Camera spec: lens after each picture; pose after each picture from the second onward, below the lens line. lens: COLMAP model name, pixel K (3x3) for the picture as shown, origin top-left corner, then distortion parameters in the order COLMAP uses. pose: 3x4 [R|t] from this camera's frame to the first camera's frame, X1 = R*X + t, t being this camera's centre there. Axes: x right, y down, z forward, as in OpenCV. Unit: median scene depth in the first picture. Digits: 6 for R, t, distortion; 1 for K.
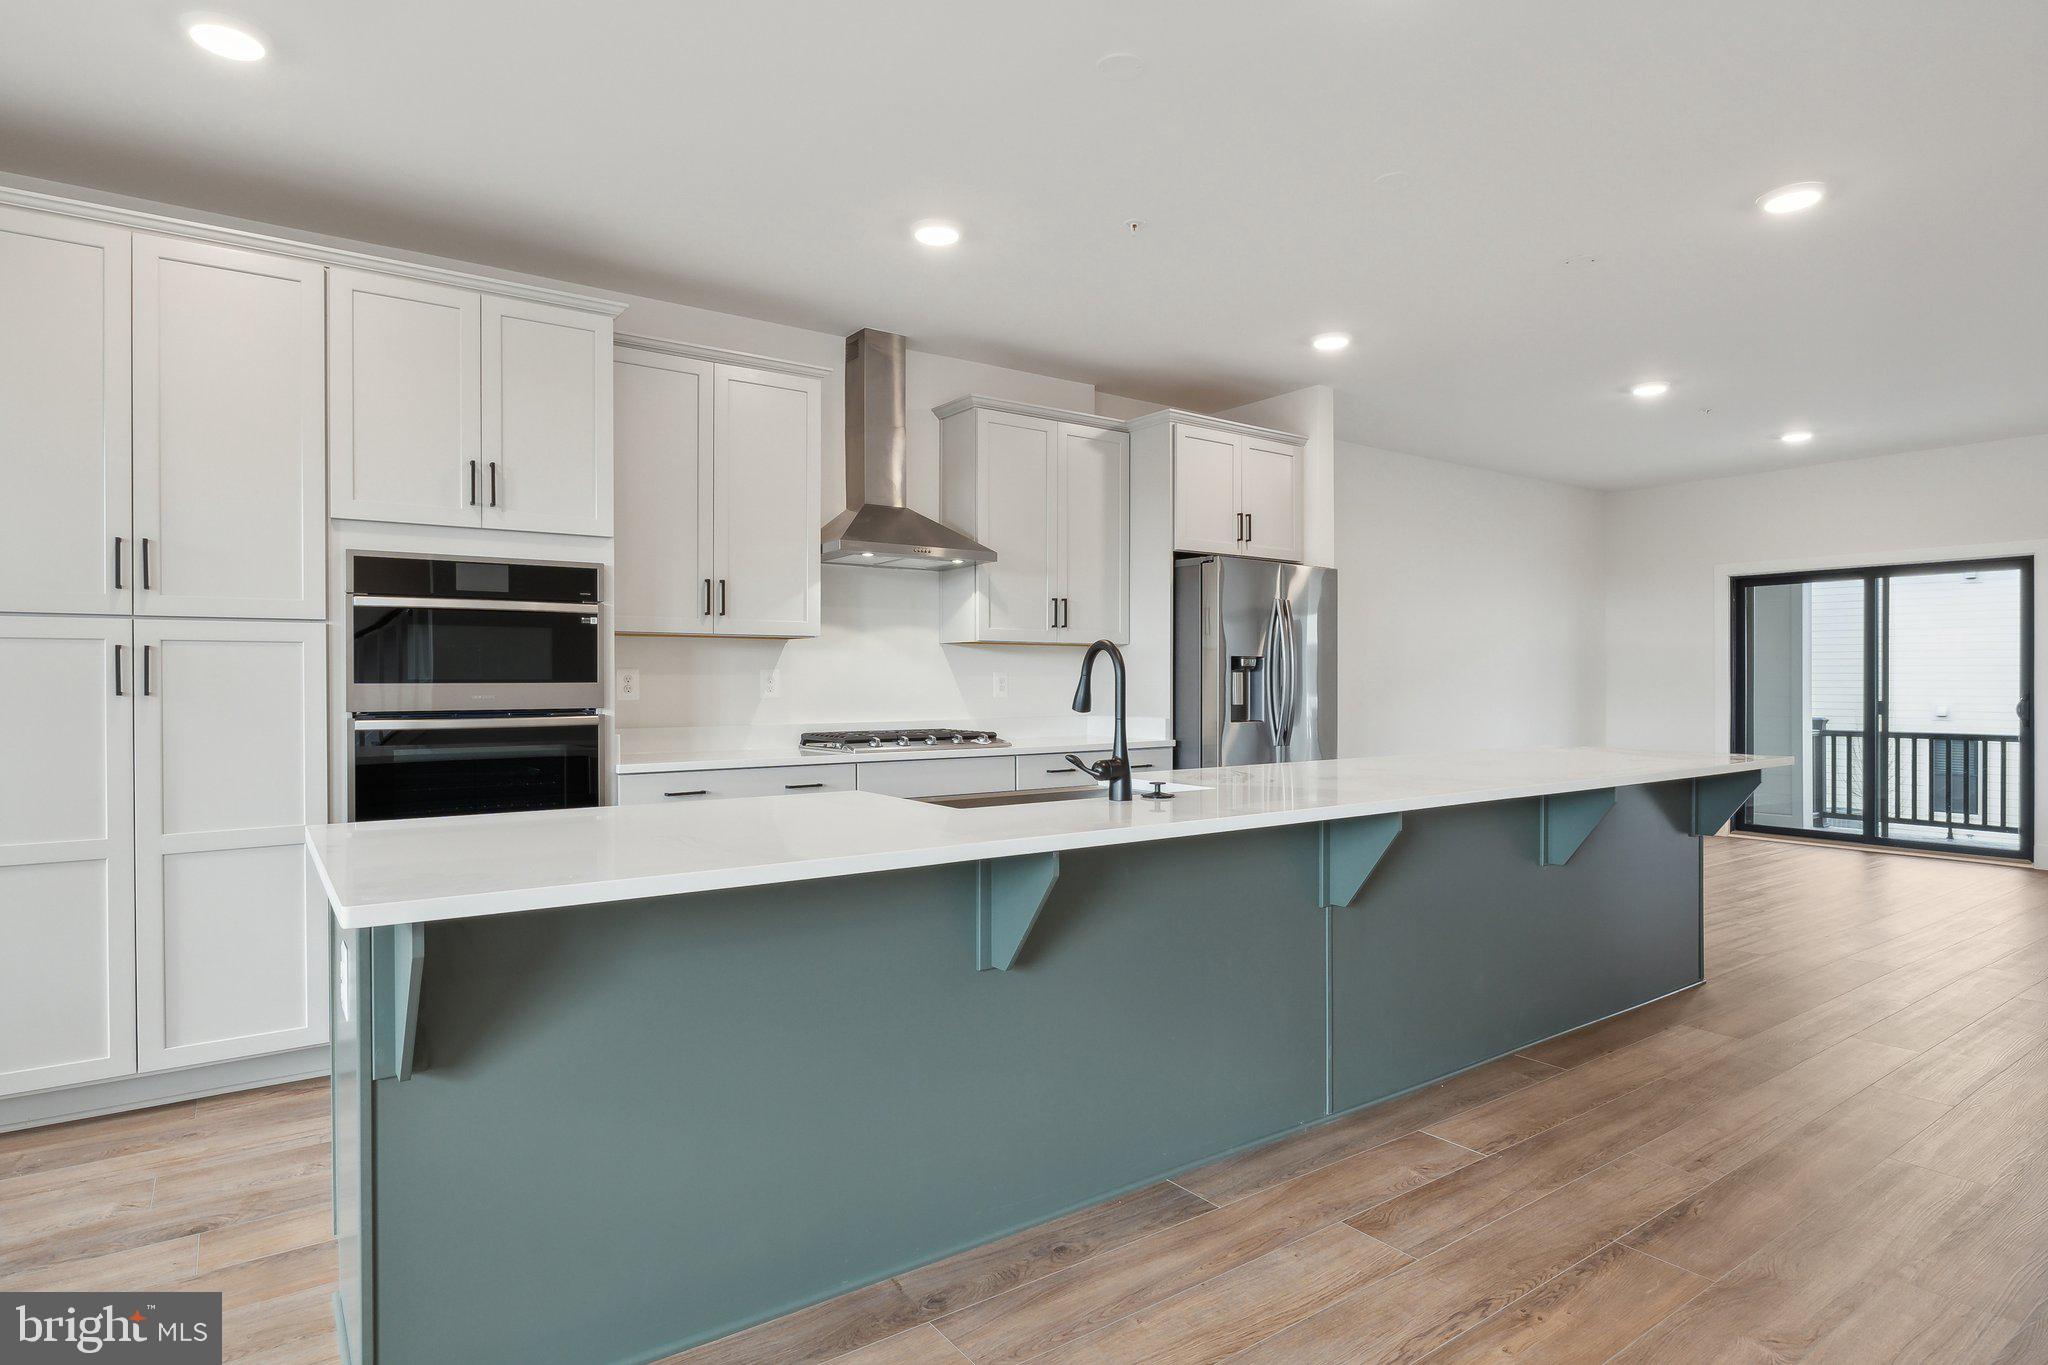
lens RADIAL K [[1110.1, 0, 1003.8], [0, 1110.1, 683.8], [0, 0, 1]] dist [-0.003915, 0.000572]
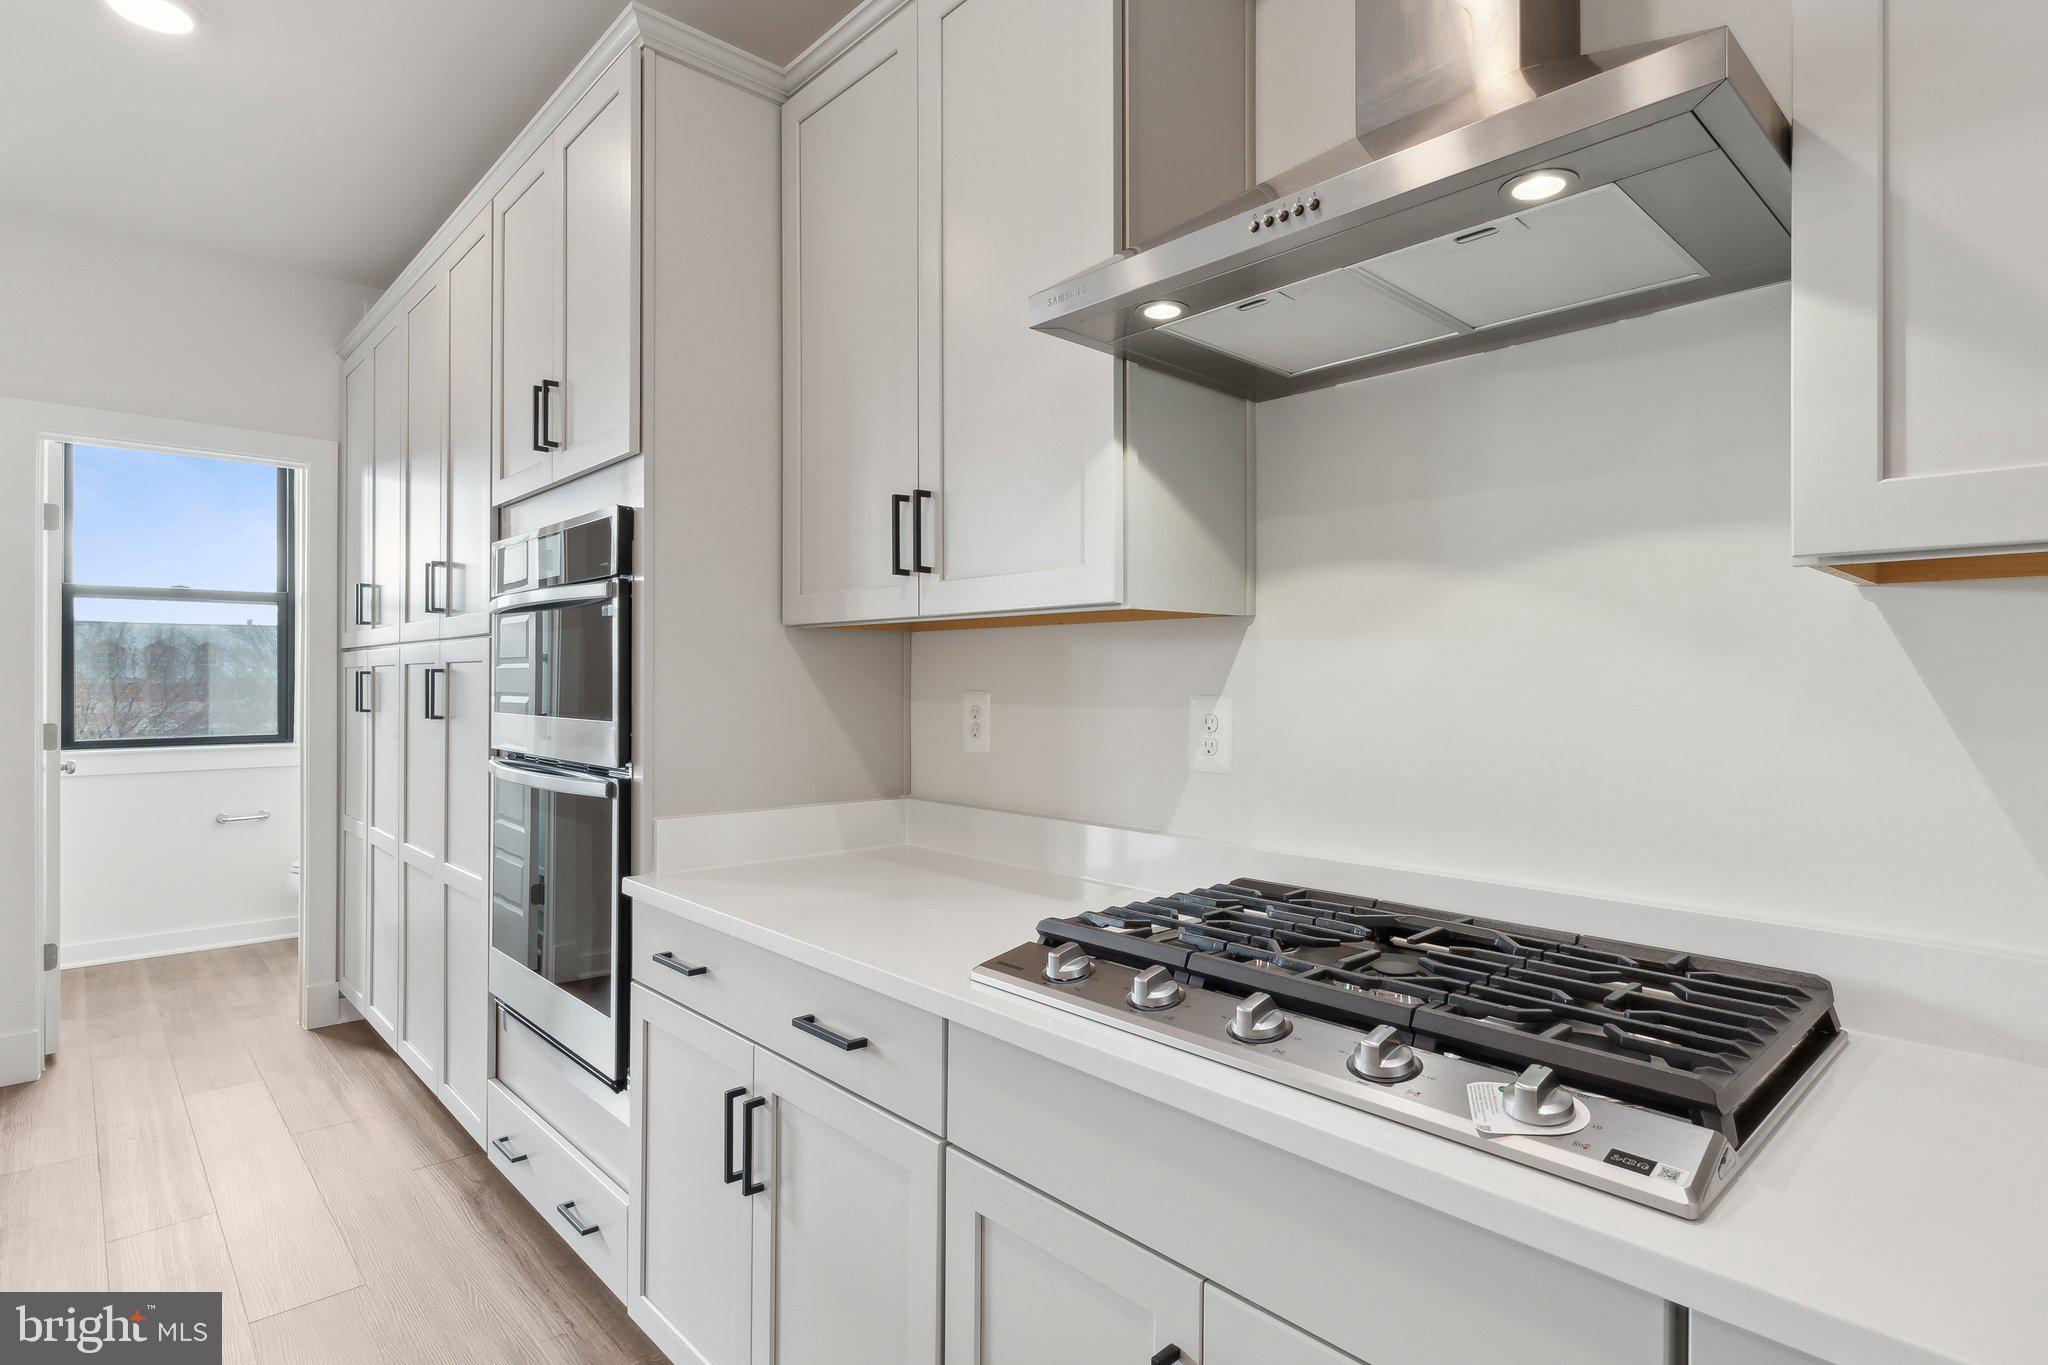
lens RADIAL K [[1030.6, 0, 1020.9], [0, 1030.6, 678.5], [0, 0, 1]] dist [-0.000564, -0.000050]
pose [[0.127399, 0.001816, -0.991850, 0.124614], [-0.008410, 0.999964, 0.000751, -0.017679], [0.991816, 0.008246, 0.127410, 0.833972]]
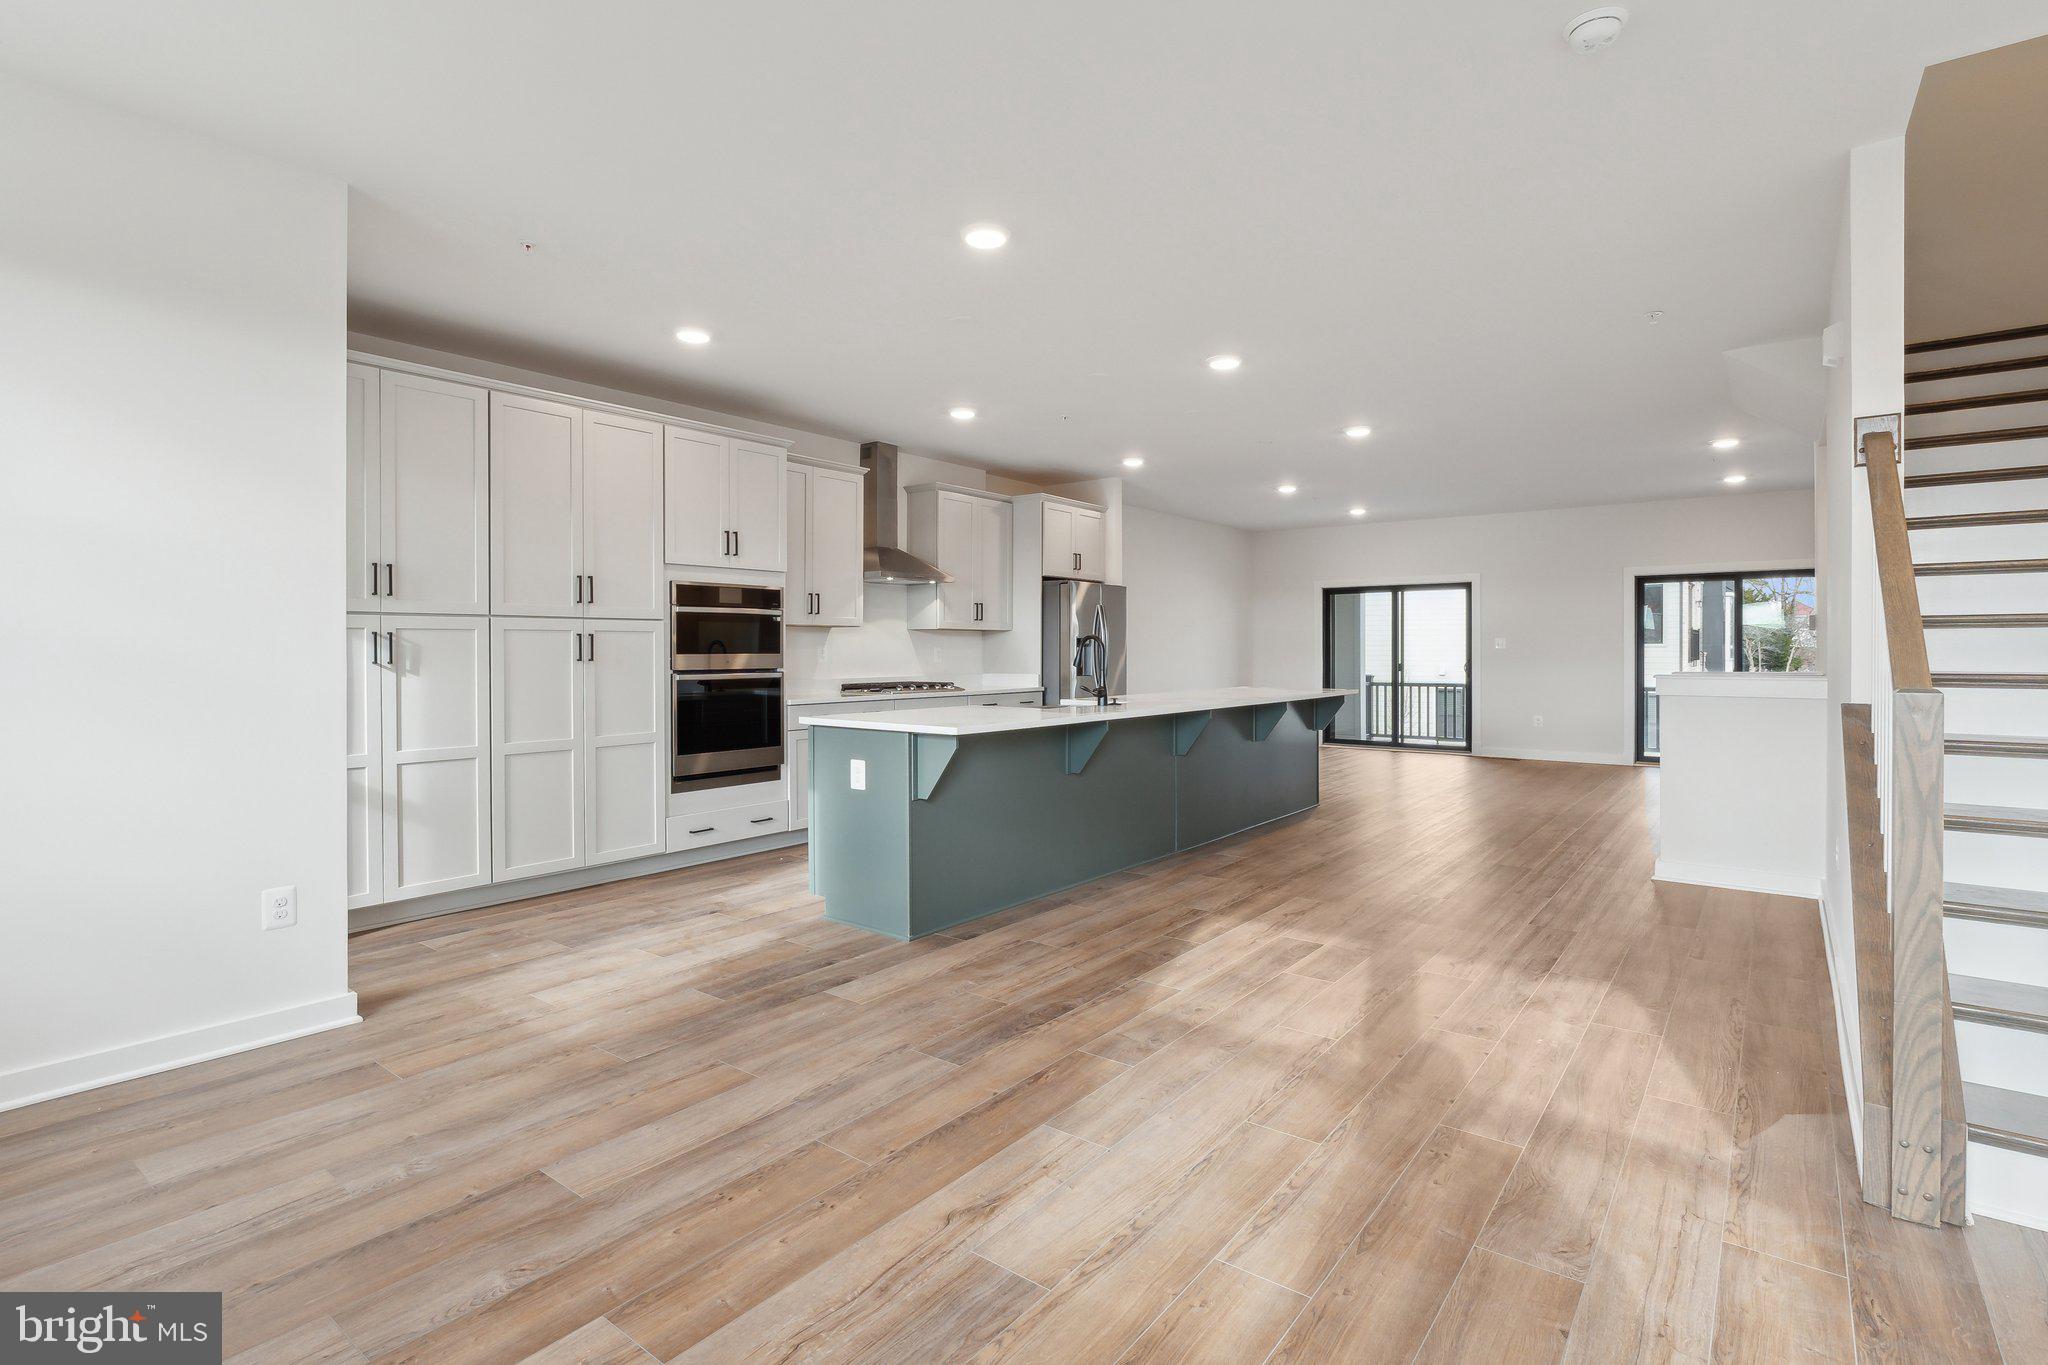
lens RADIAL K [[973.4, 0, 1013.8], [0, 973.4, 654.7], [0, 0, 1]] dist [0.001039, 0.000399]
pose [[0.960002, -0.000758, 0.279993, -0.323720], [0.000289, 0.999998, 0.001716, -0.001550], [-0.279994, -0.001567, 0.960000, -0.442764]]
